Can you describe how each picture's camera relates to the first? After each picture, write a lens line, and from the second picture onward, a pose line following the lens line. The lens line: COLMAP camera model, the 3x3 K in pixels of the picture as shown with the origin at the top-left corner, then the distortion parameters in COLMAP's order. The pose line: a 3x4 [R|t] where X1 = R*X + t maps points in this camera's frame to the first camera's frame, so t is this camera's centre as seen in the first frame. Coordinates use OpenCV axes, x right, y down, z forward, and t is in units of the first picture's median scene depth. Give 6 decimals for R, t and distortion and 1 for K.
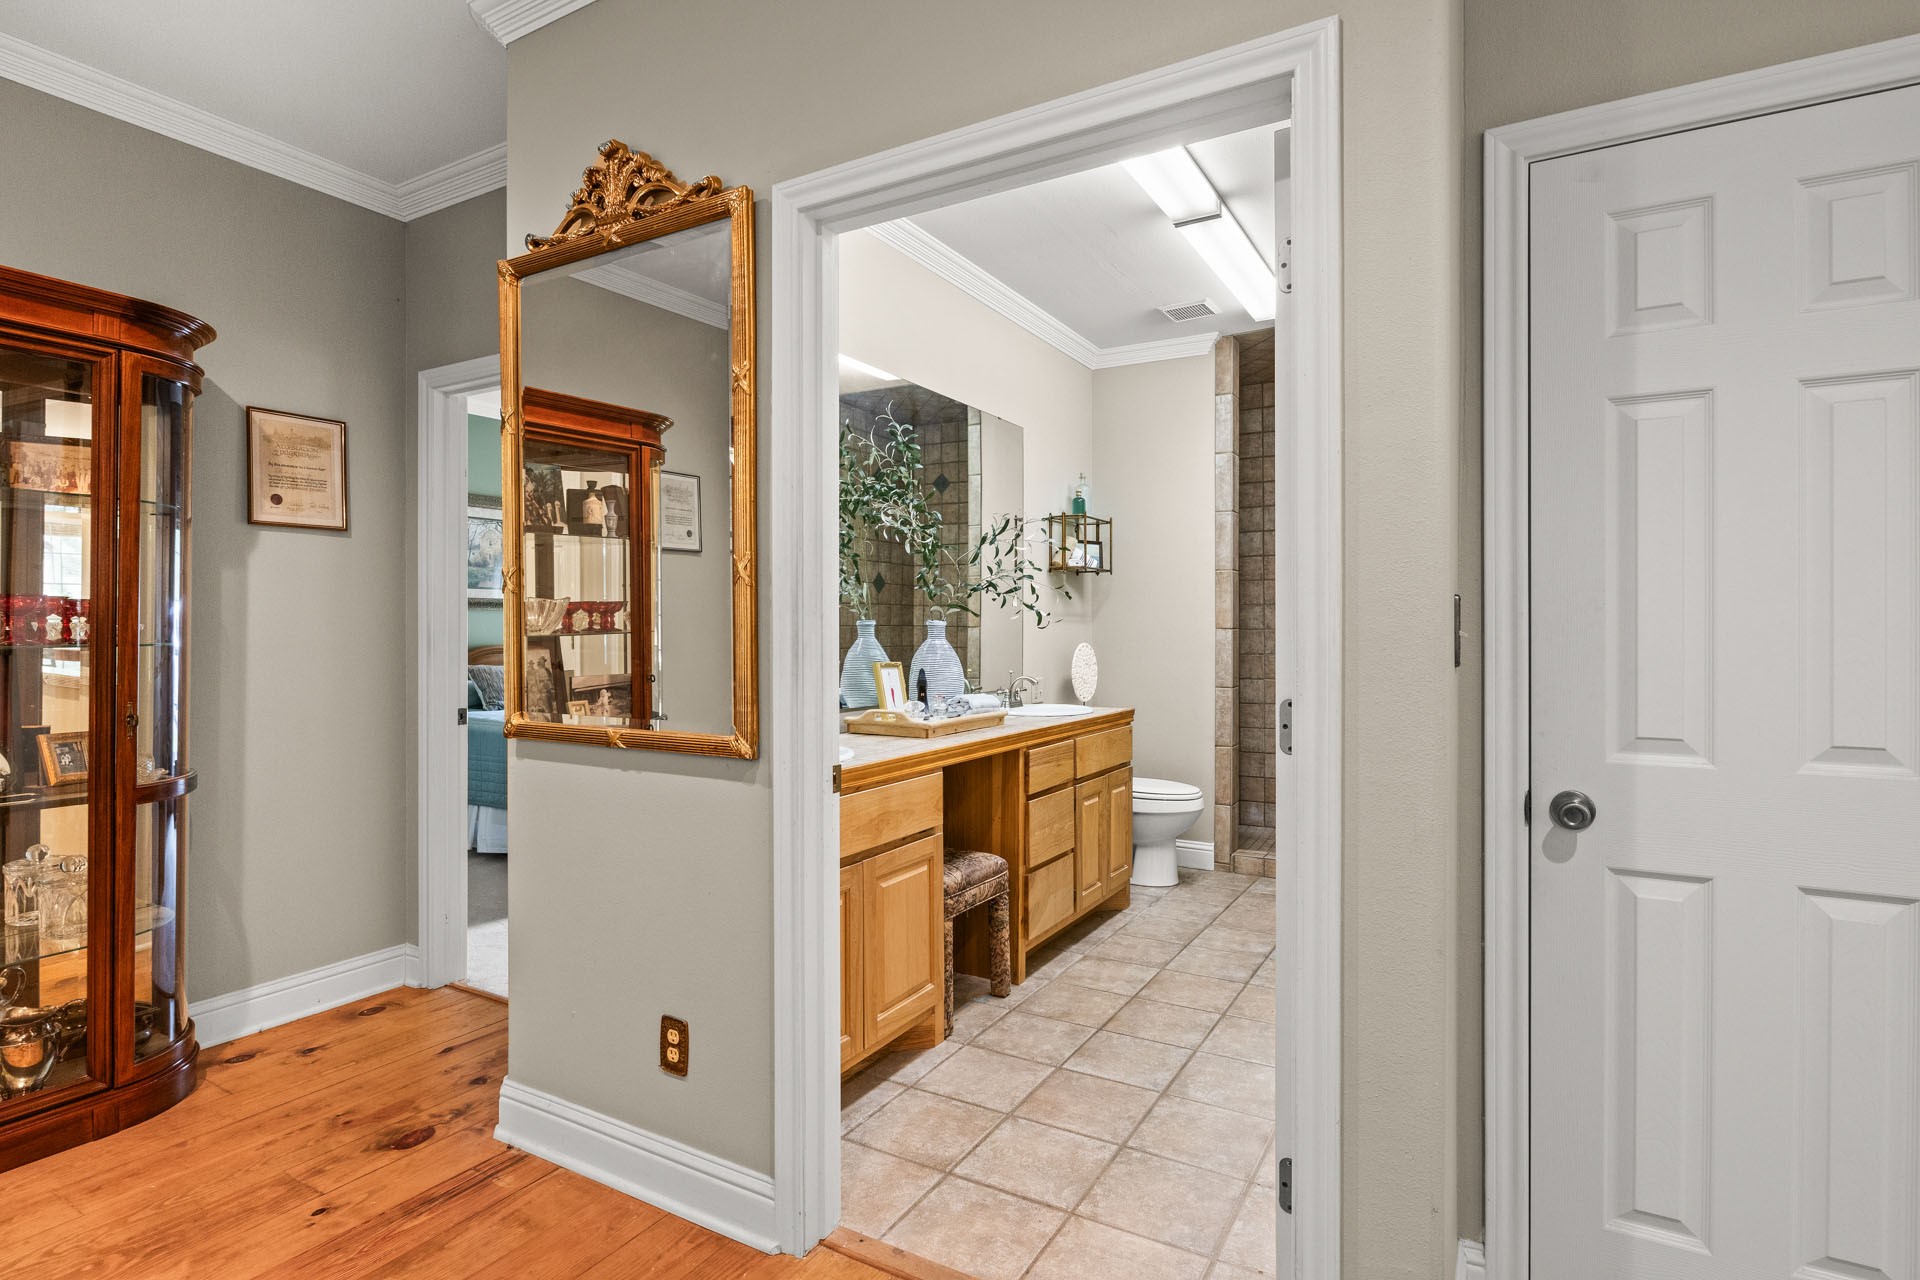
lens RADIAL K [[961.6, 0, 962.6], [0, 961.6, 636.5], [0, 0, 1]] dist [-0.005026, -0.002853]
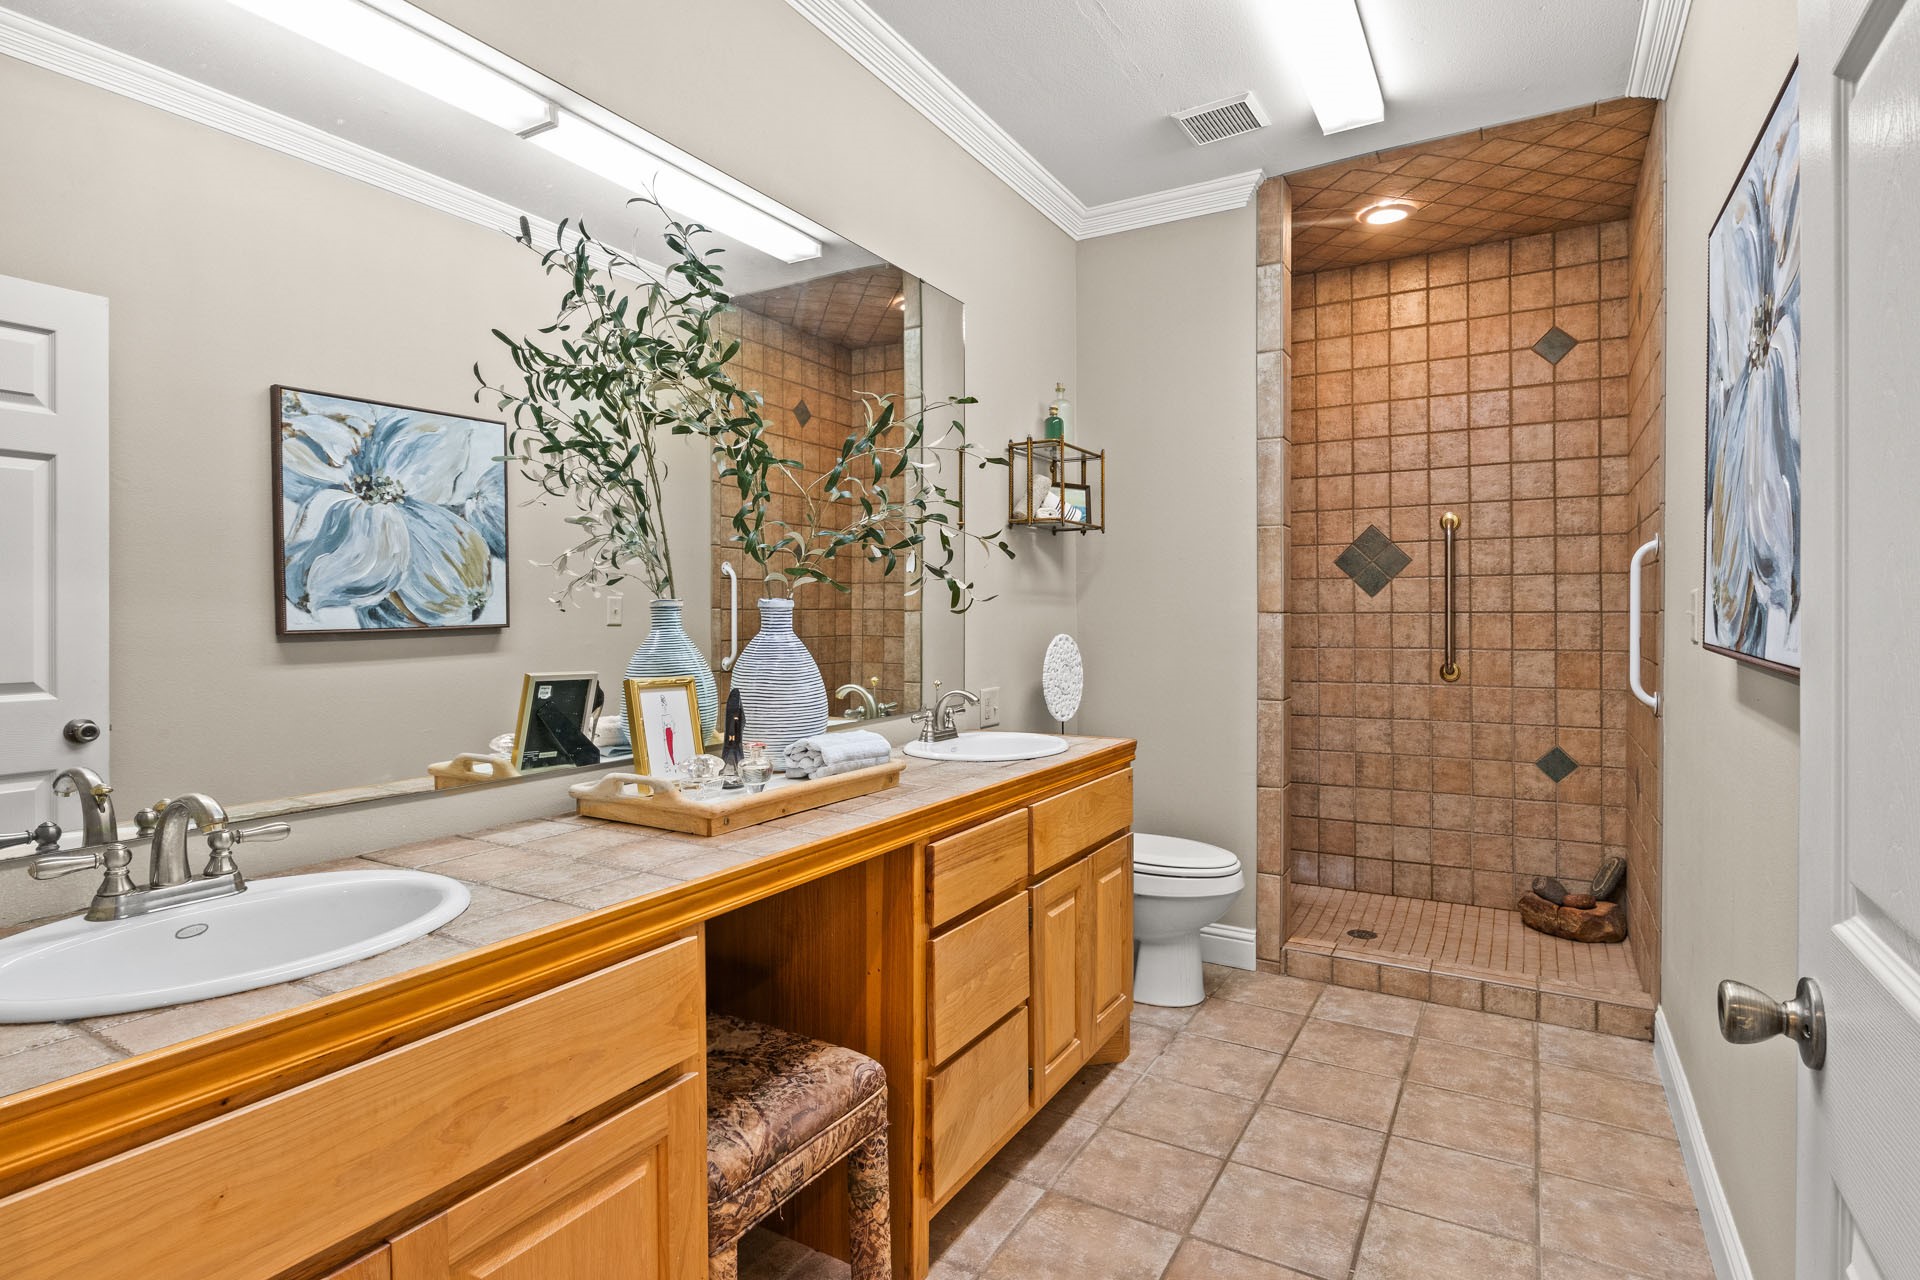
lens RADIAL K [[961.6, 0, 956.2], [0, 961.6, 624.2], [0, 0, 1]] dist [-0.005026, -0.002853]
pose [[0.999896, -0.002330, -0.014262, 0.074121], [0.002395, 0.999987, 0.004483, -0.003988], [0.014251, -0.004516, 0.999888, 0.391157]]
